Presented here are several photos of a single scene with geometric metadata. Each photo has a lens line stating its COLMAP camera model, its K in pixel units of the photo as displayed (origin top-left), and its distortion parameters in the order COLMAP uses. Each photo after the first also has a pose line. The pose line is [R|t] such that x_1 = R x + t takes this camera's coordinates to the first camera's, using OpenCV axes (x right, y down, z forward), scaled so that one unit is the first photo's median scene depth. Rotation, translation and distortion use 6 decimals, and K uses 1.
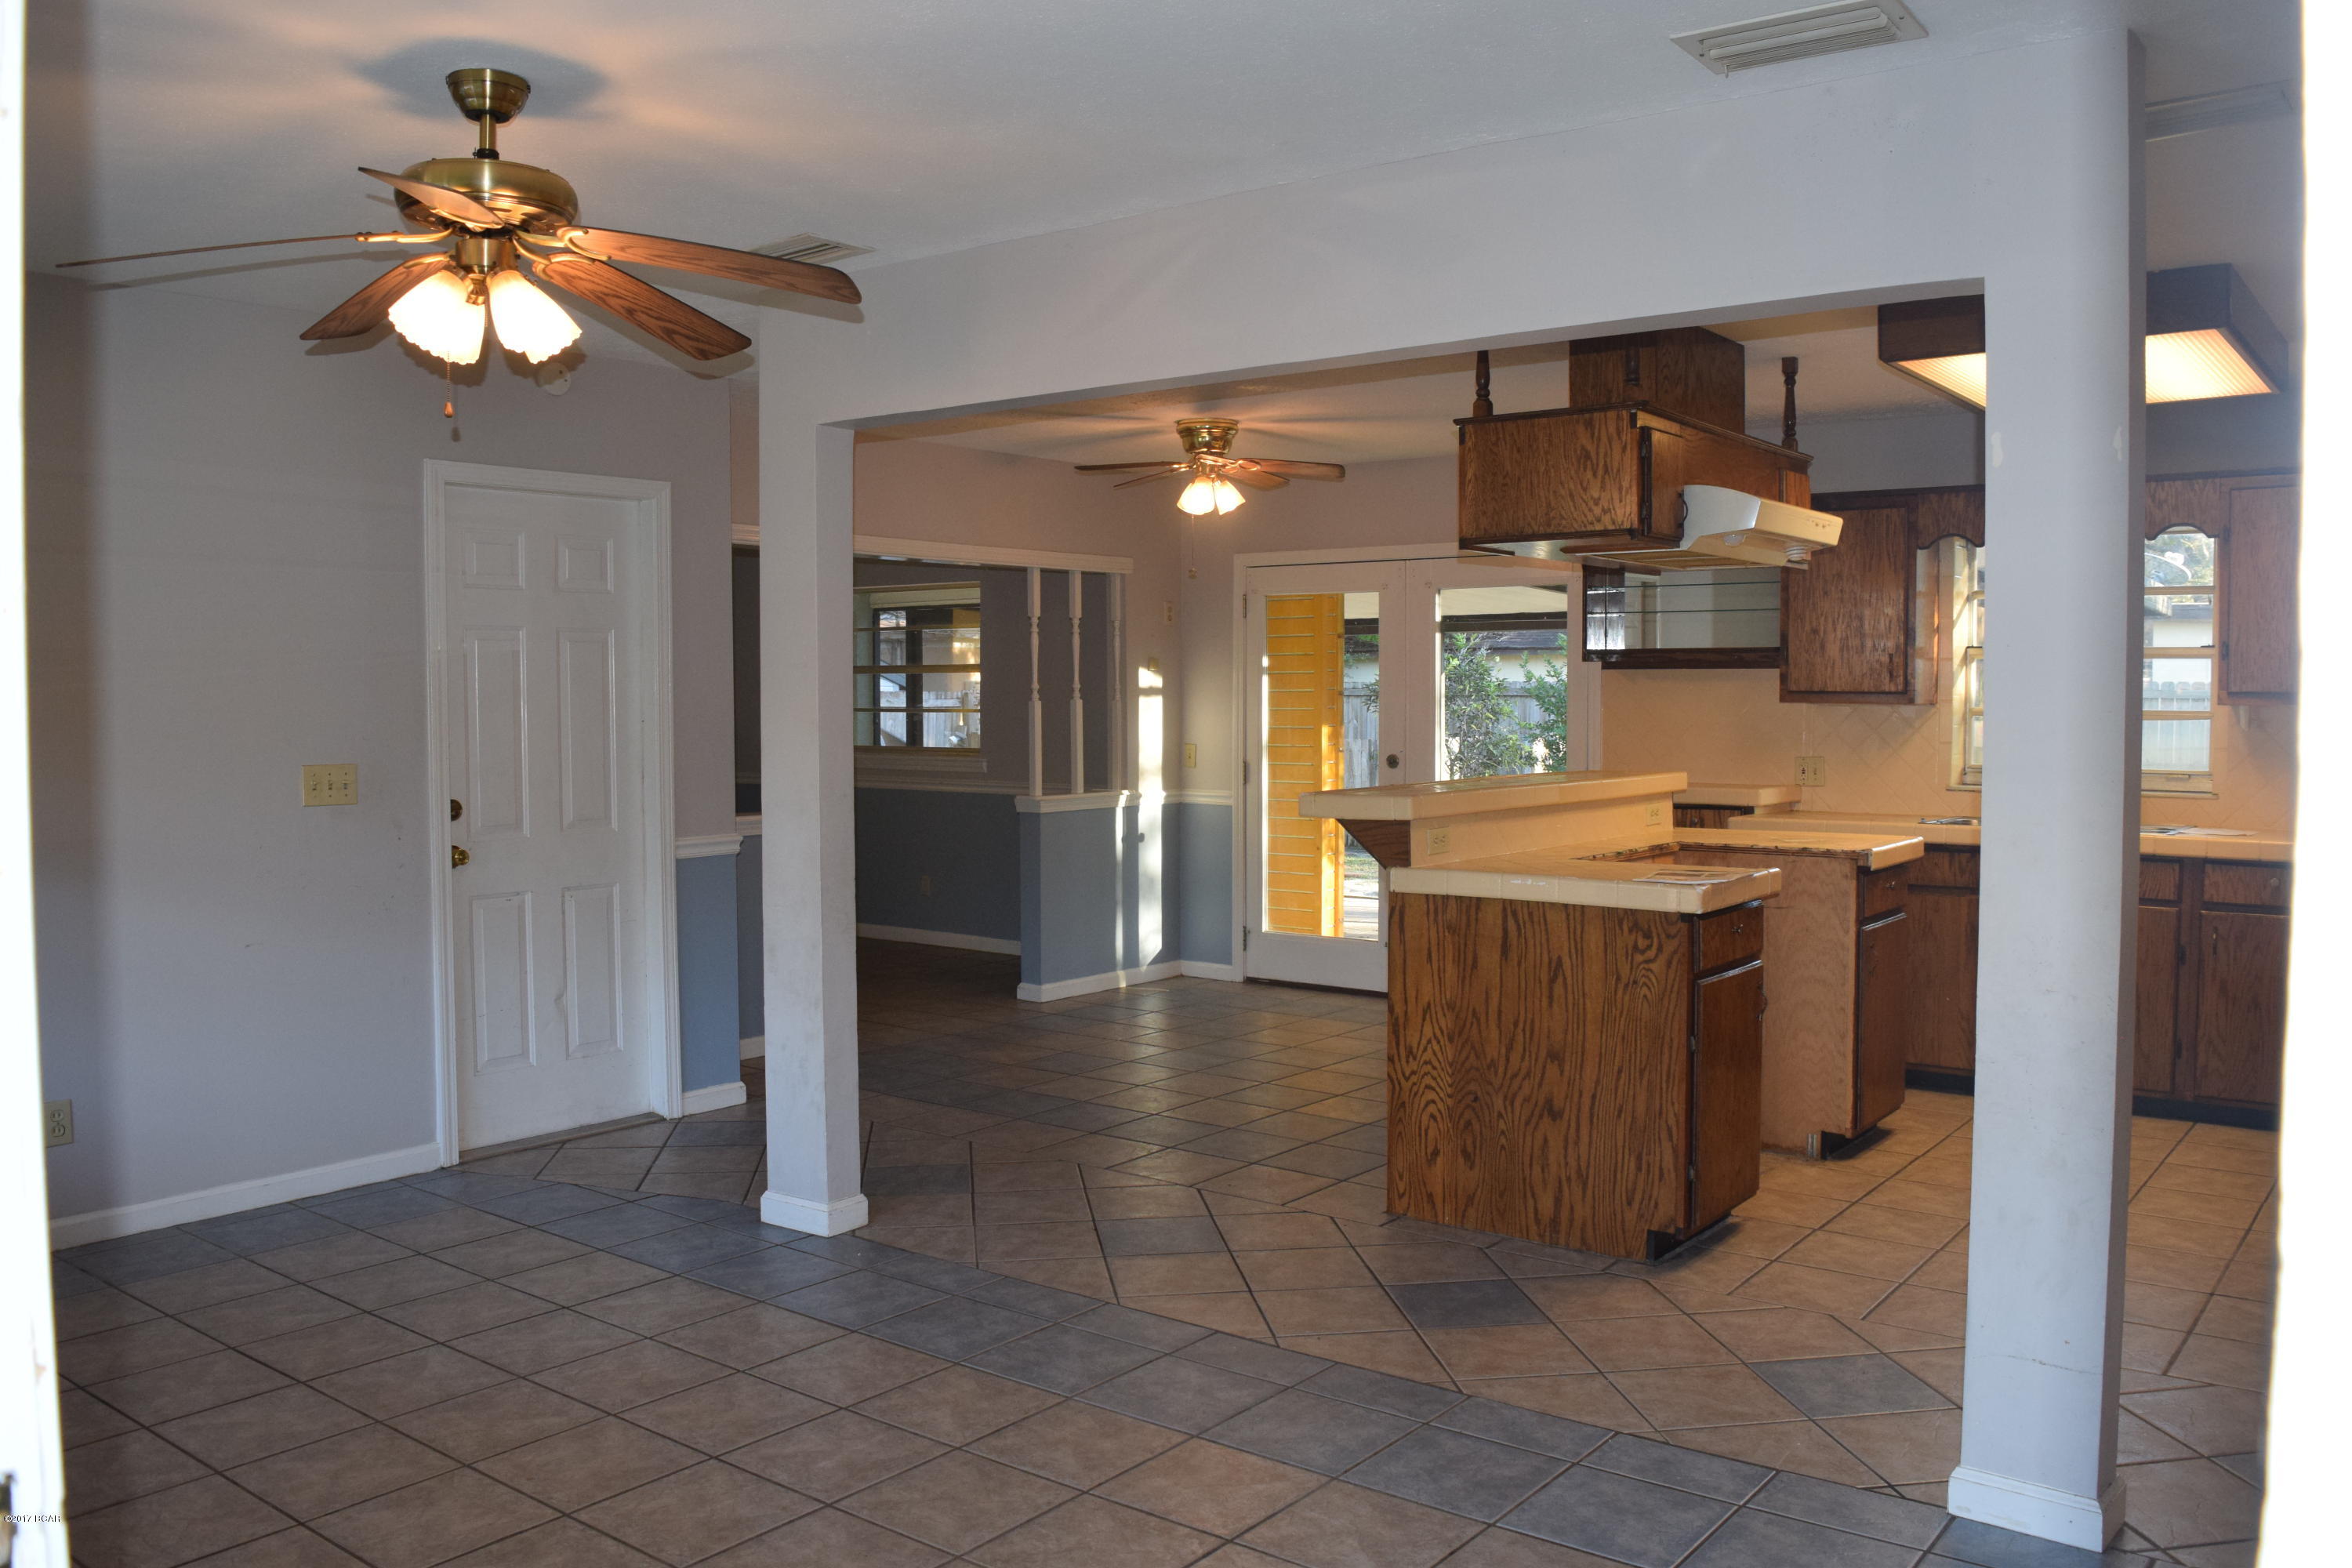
lens RADIAL K [[1845.4, 0, 1187.1], [0, 1845.4, 779.6], [0, 0, 1]] dist [-0.098347, 0.024799]
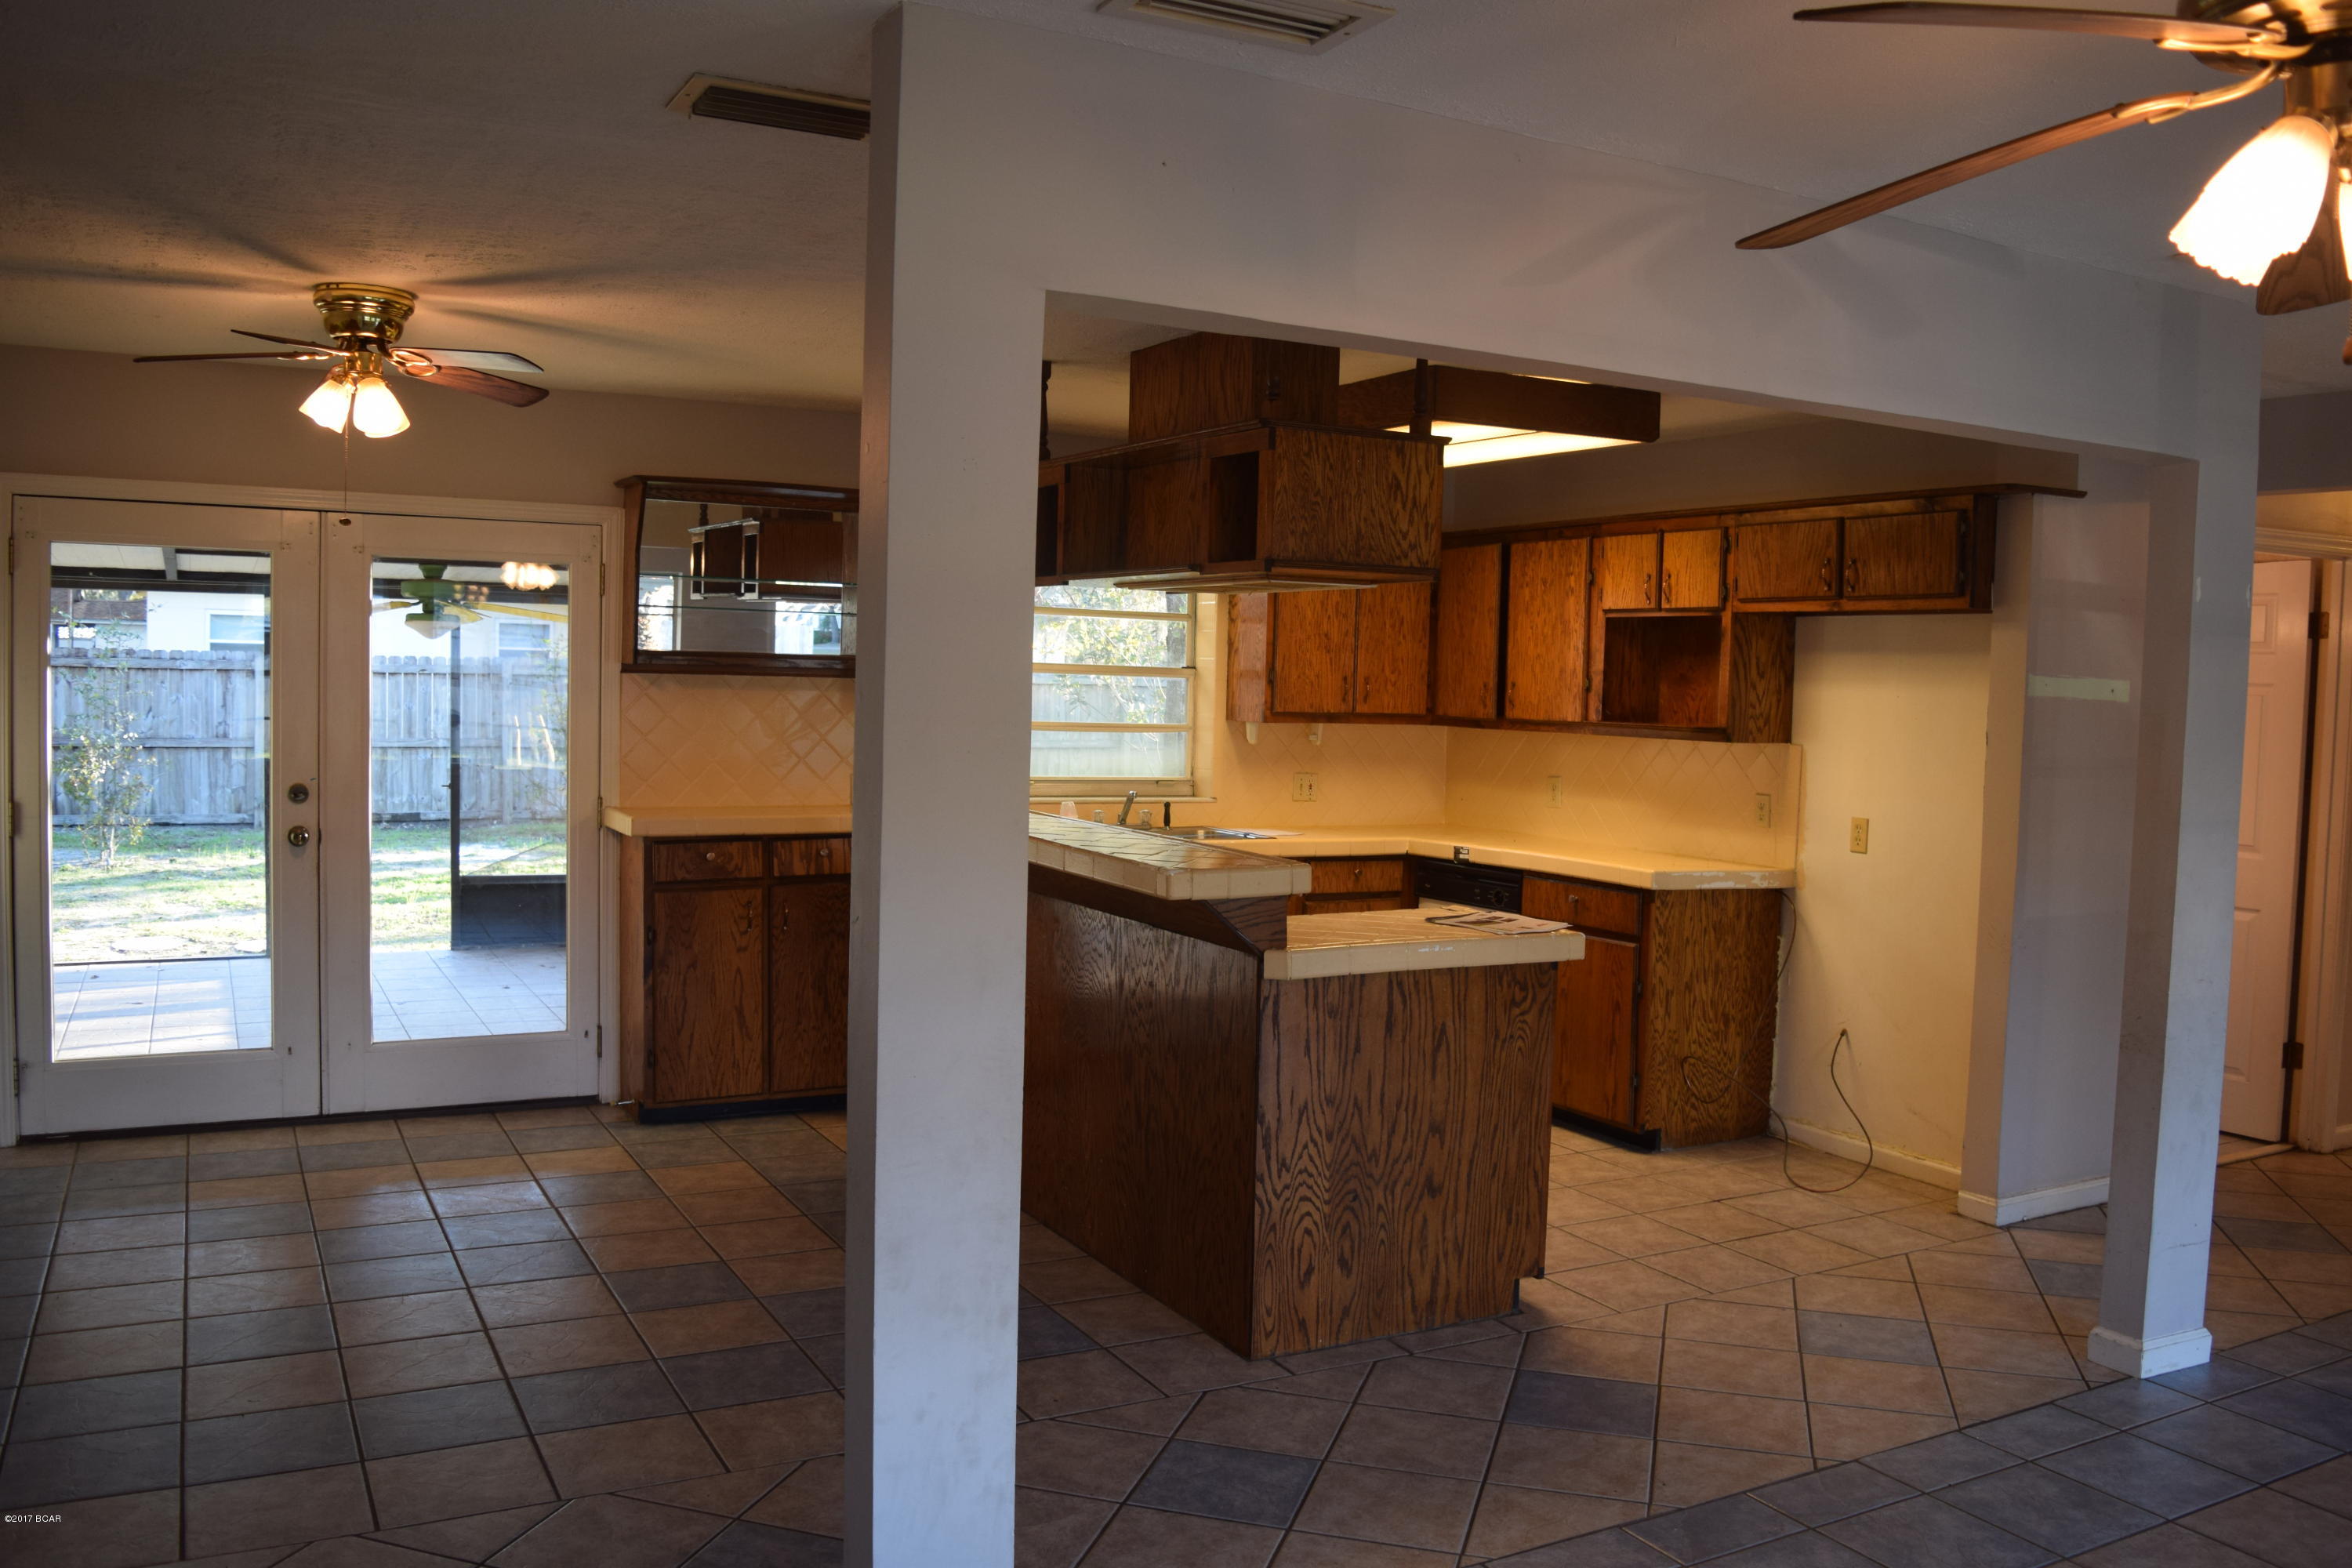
lens RADIAL K [[1845.4, 0, 1187.7], [0, 1845.4, 781.0], [0, 0, 1]] dist [-0.098347, 0.024799]
pose [[0.399296, -0.039702, 0.915962, -0.675854], [0.013912, 0.999209, 0.037246, -0.061567], [-0.916716, -0.002130, 0.399533, 0.712726]]
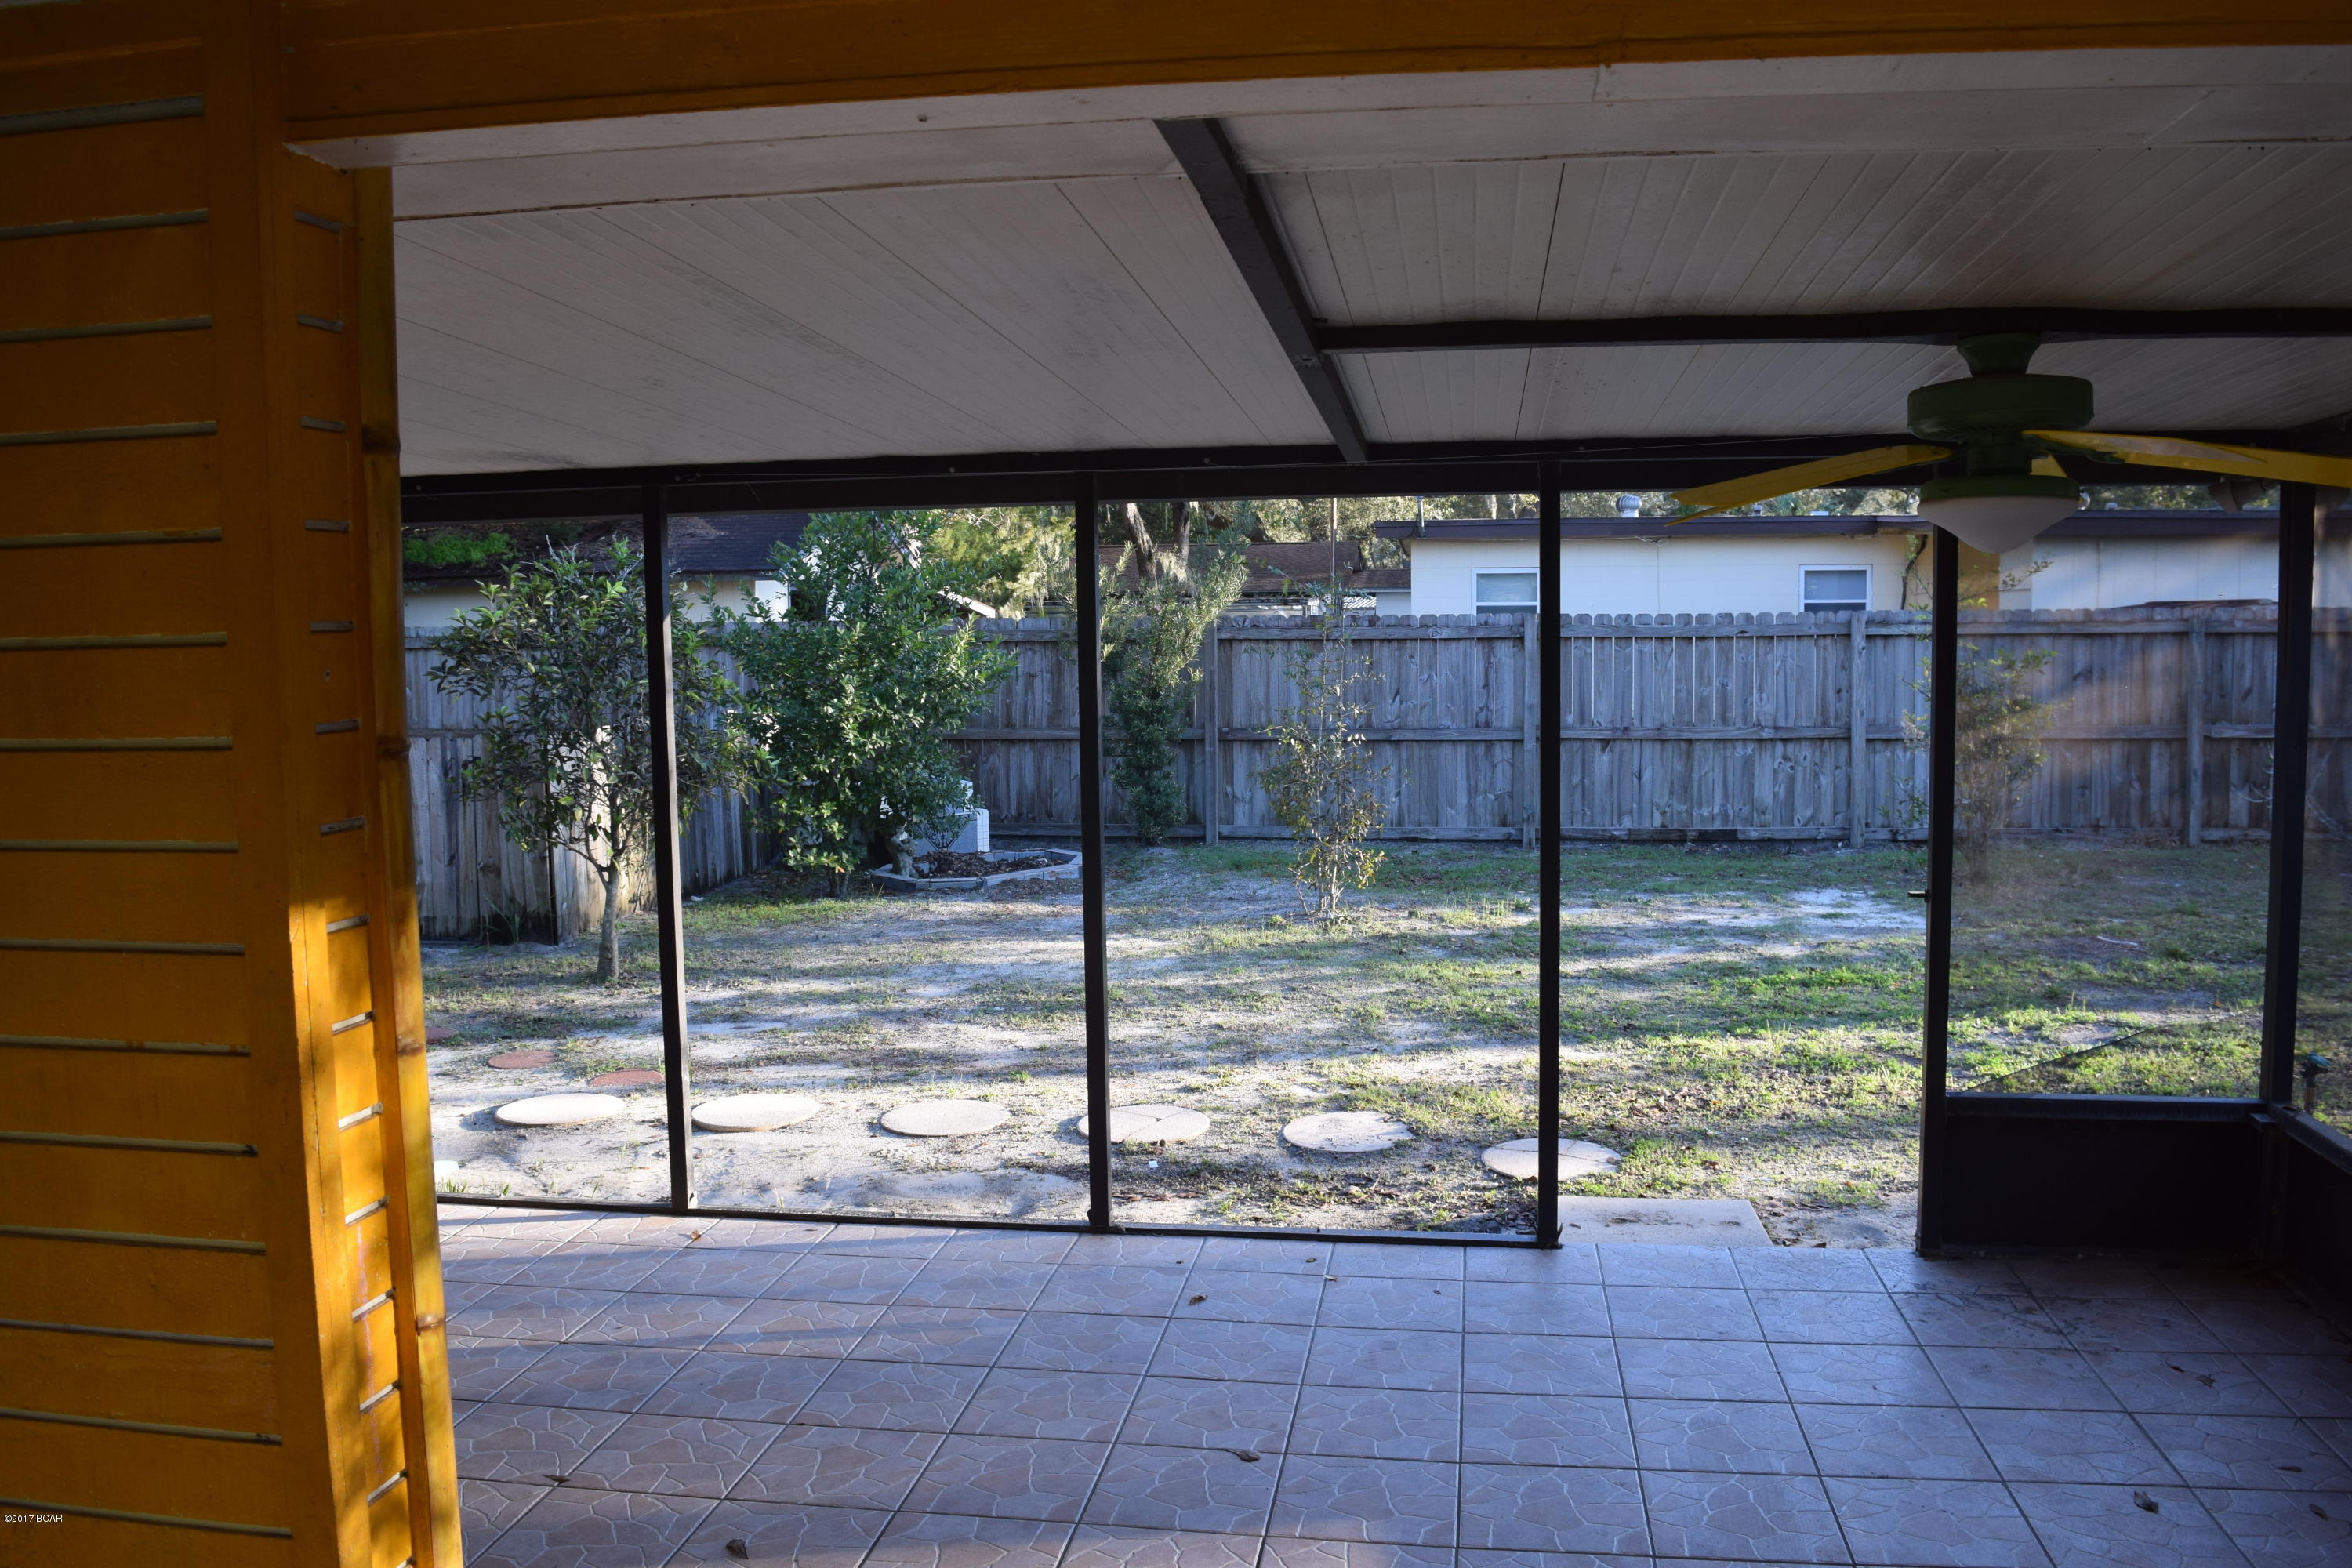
lens RADIAL K [[1845.4, 0, 1182.2], [0, 1845.4, 759.6], [0, 0, 1]] dist [-0.098347, 0.024799]
pose [[0.878311, -0.044395, 0.476024, 0.142785], [0.031807, 0.998899, 0.034473, -0.106047], [-0.477030, -0.015138, 0.878756, 1.716233]]
